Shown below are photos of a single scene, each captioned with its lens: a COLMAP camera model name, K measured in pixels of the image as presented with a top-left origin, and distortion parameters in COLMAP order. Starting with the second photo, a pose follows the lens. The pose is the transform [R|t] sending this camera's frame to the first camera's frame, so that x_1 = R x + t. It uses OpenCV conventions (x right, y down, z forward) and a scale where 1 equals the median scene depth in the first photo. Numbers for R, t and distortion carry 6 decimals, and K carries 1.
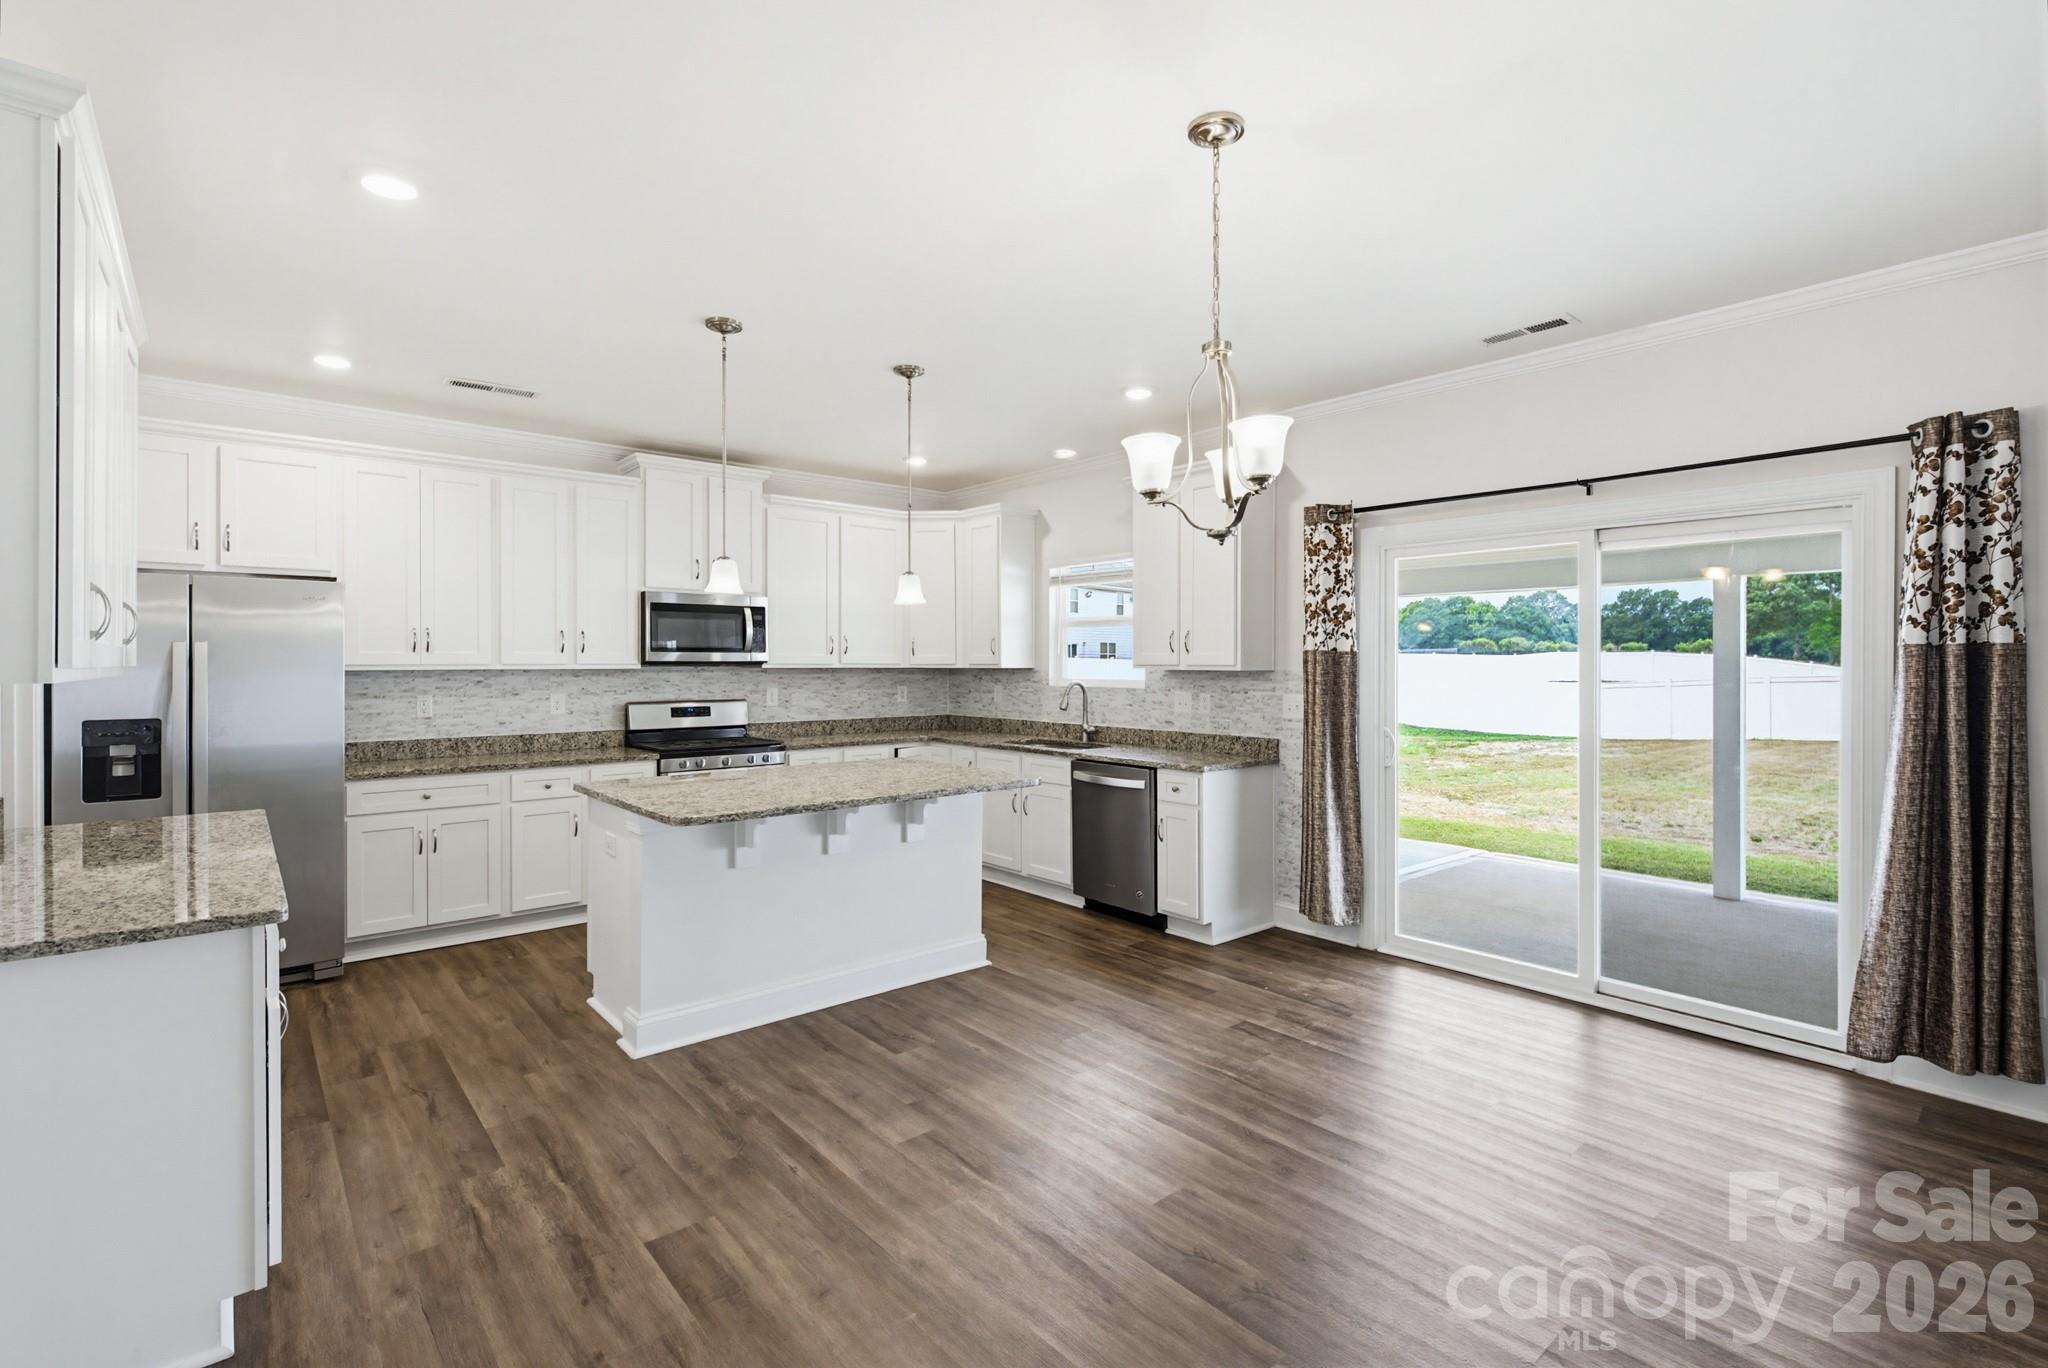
lens RADIAL K [[933.0, 0, 1030.2], [0, 933.0, 661.1], [0, 0, 1]] dist [0.001171, -0.000411]
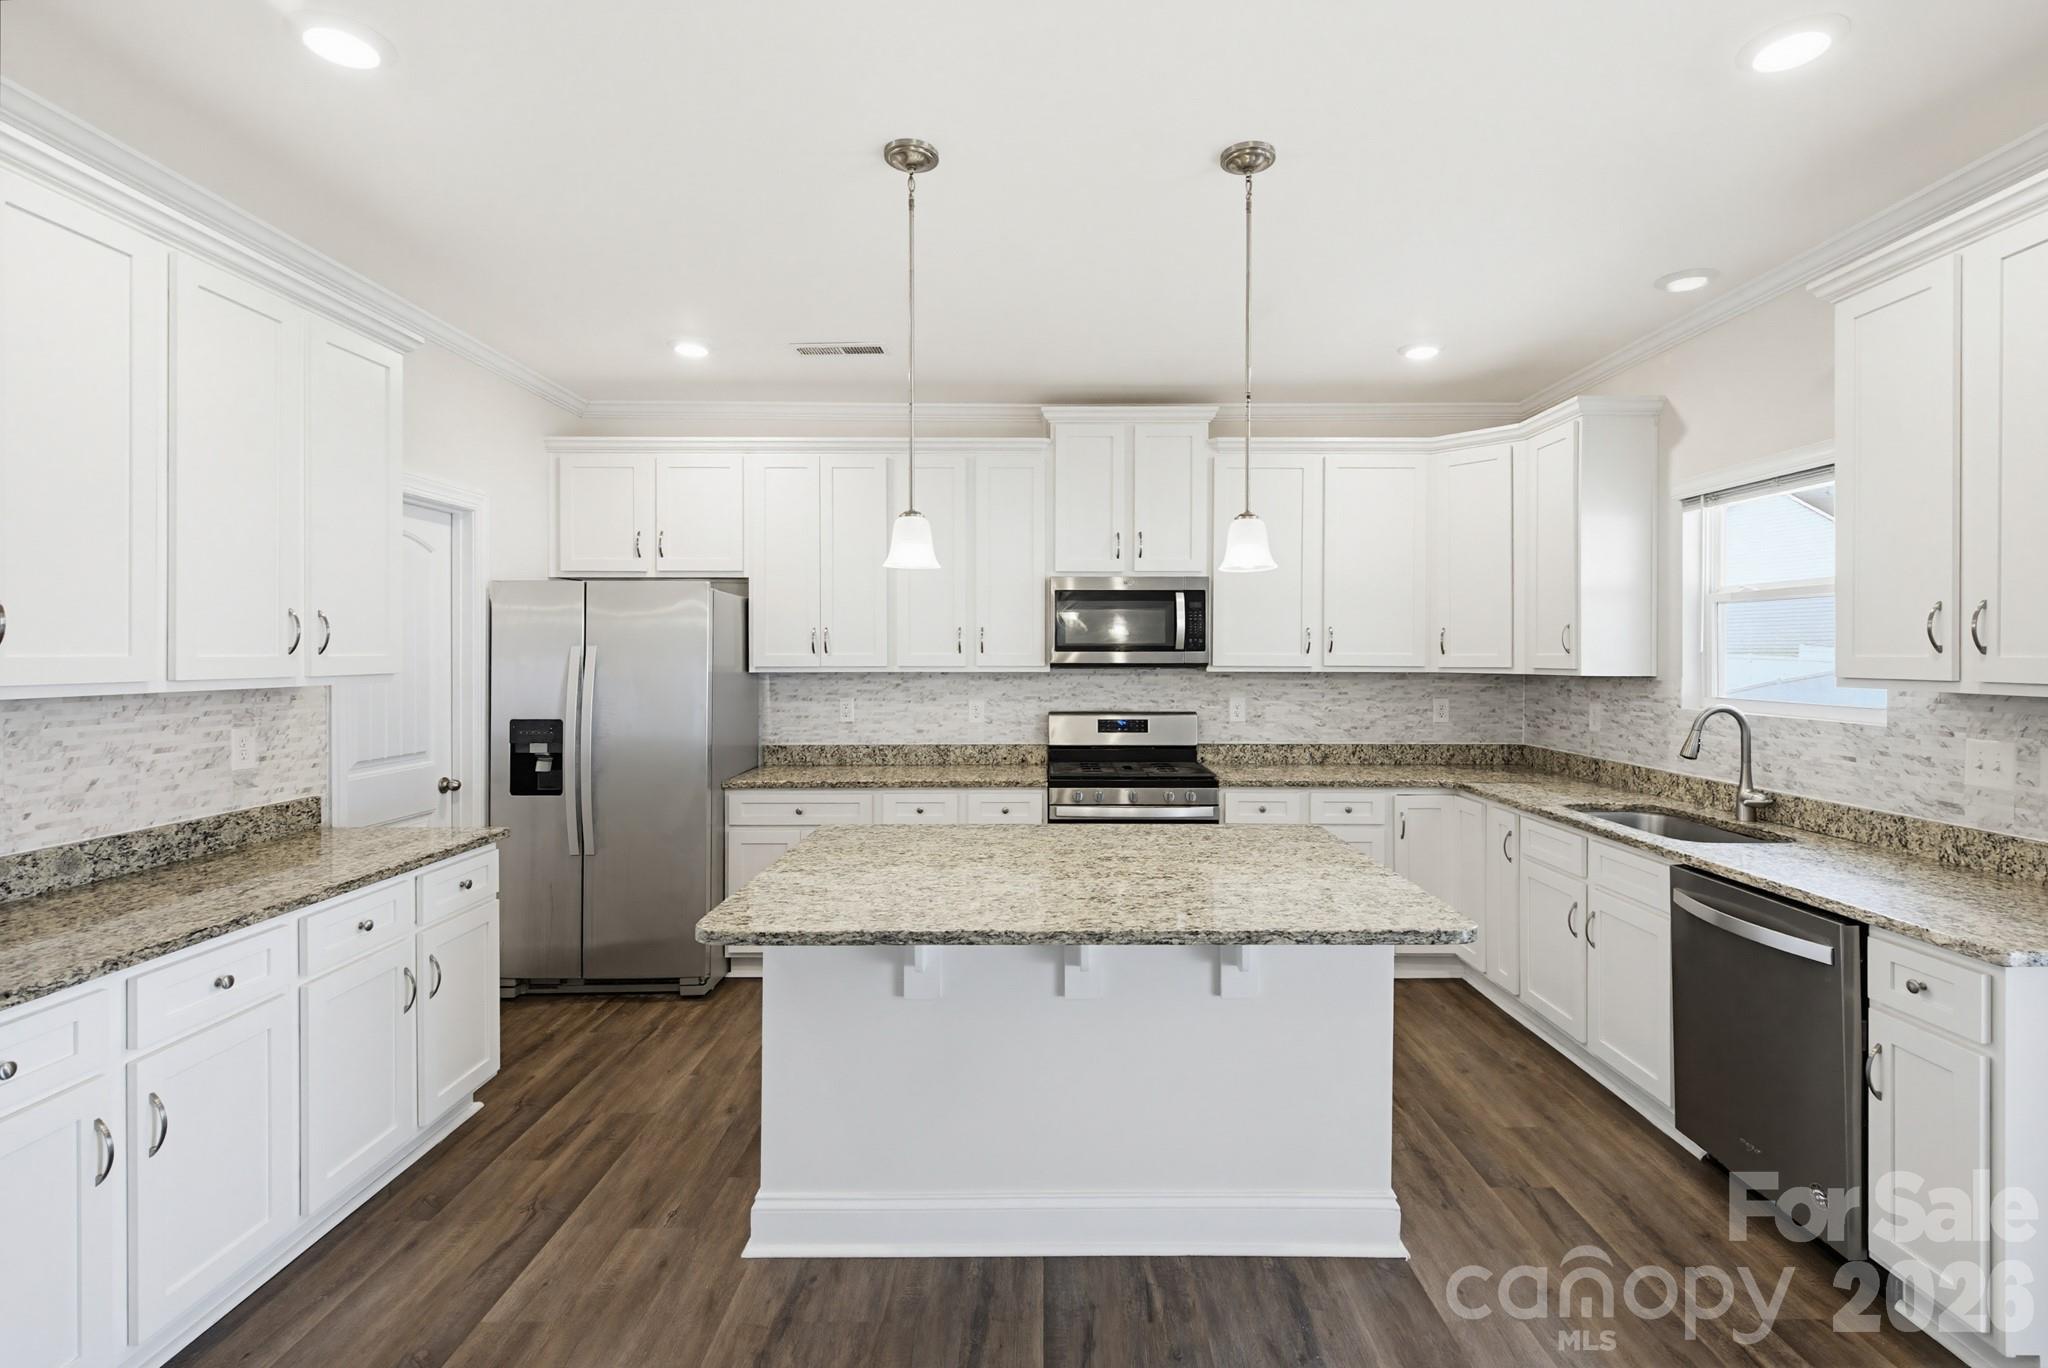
lens RADIAL K [[945.2, 0, 1045.3], [0, 945.2, 655.7], [0, 0, 1]] dist [0.002864, -0.000905]
pose [[0.760334, 0.001604, -0.649530, 0.123740], [0.000766, 0.999994, 0.003365, -0.009579], [0.649531, -0.003056, 0.760329, 0.401243]]
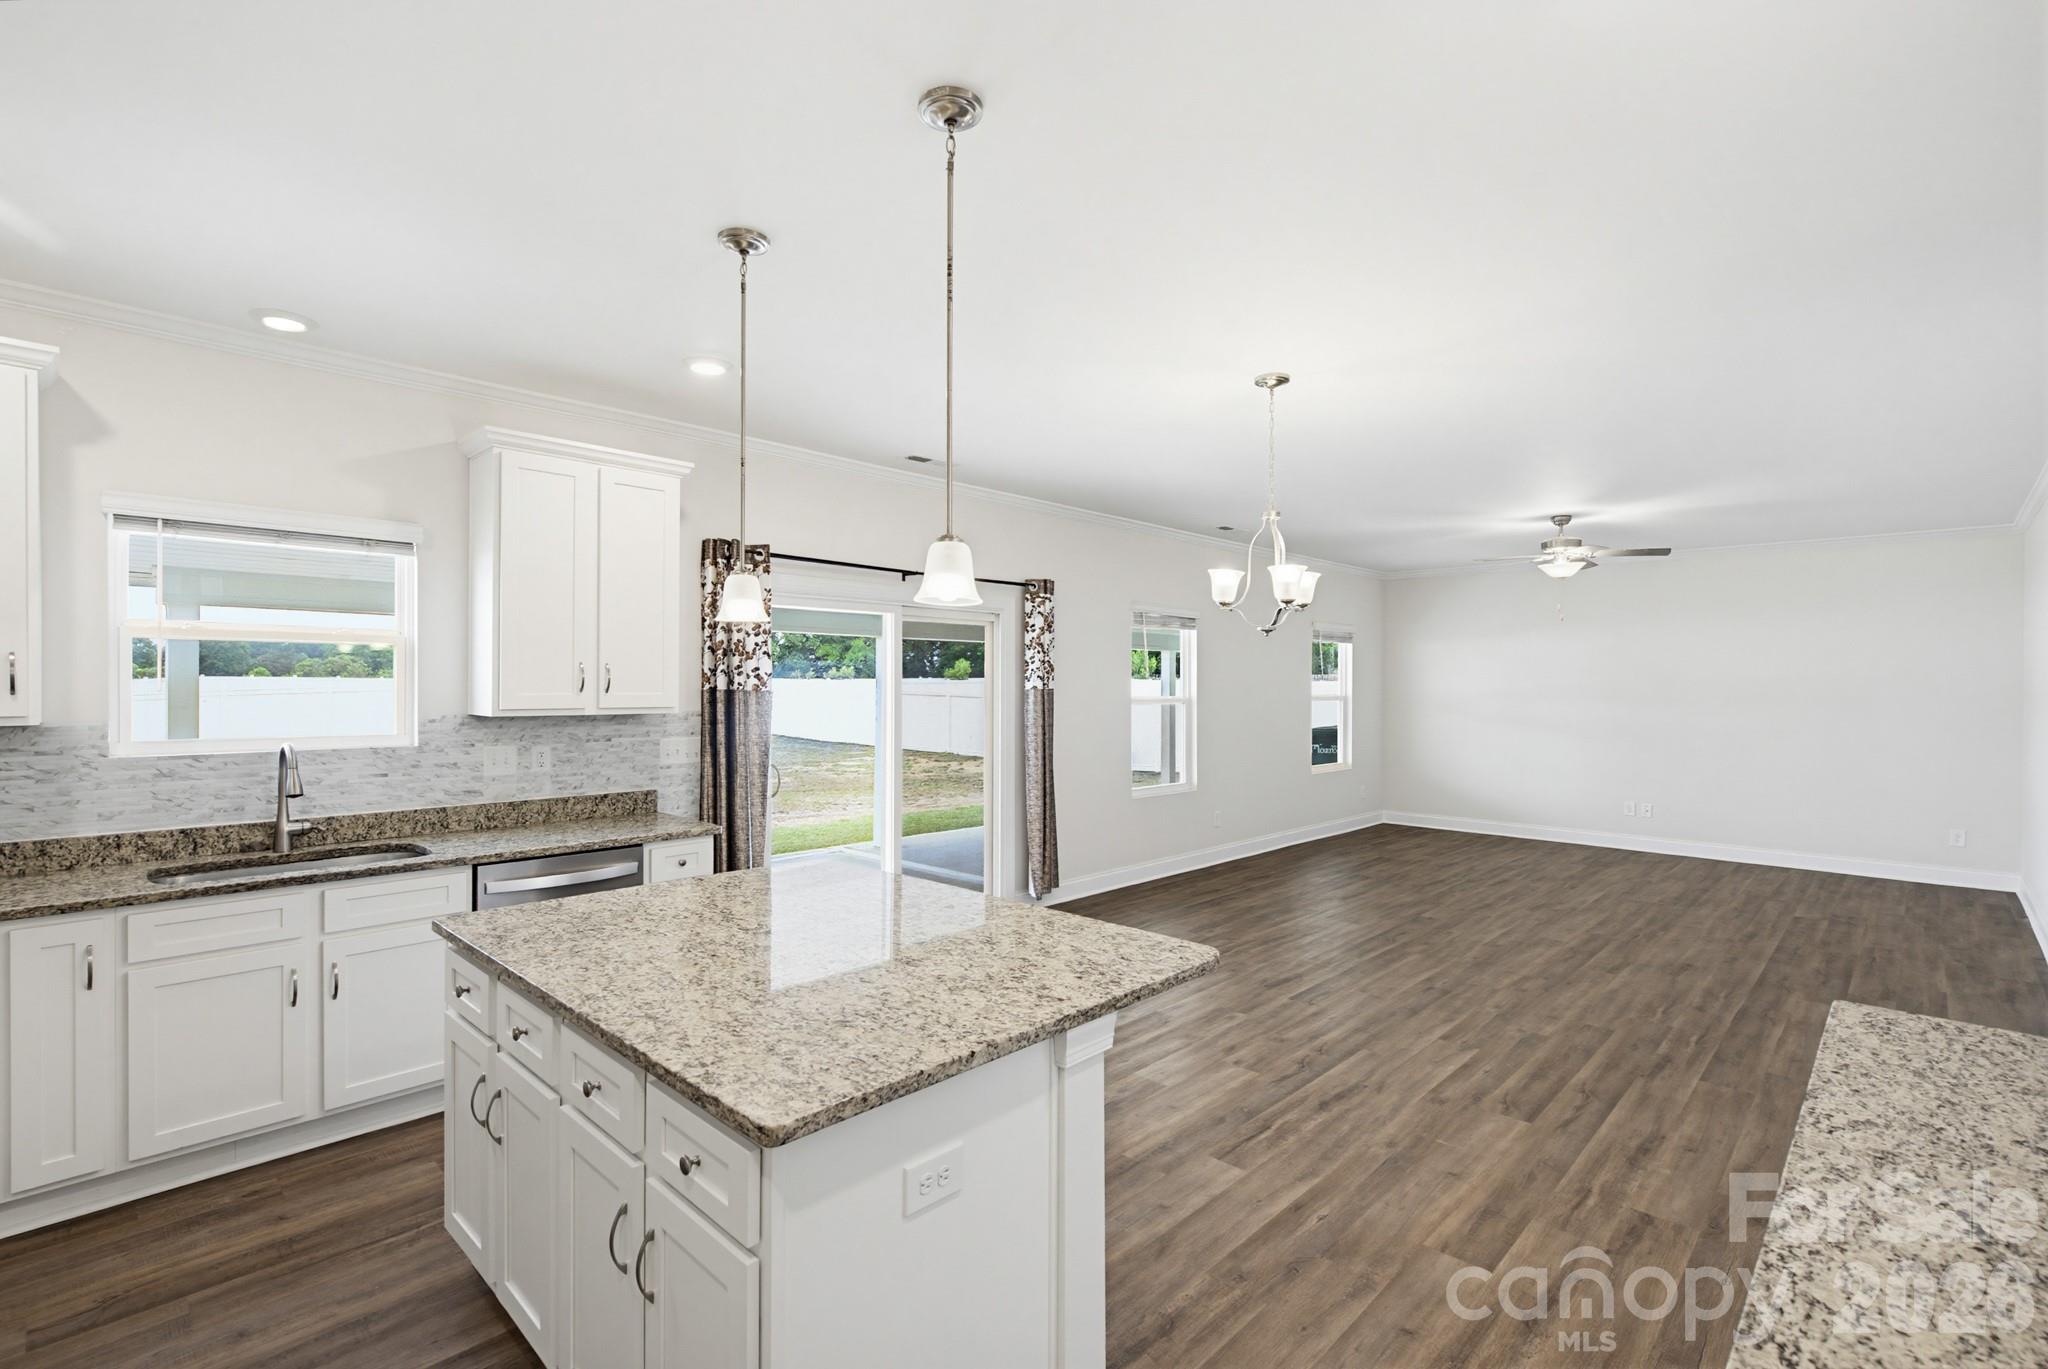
lens RADIAL K [[938.6, 0, 1020.4], [0, 938.6, 687.1], [0, 0, 1]] dist [0.003170, -0.000283]
pose [[-0.095383, -0.005154, 0.995427, -0.630492], [-0.005508, 0.999974, 0.004650, -0.018748], [-0.995425, -0.005039, -0.095409, 0.726165]]
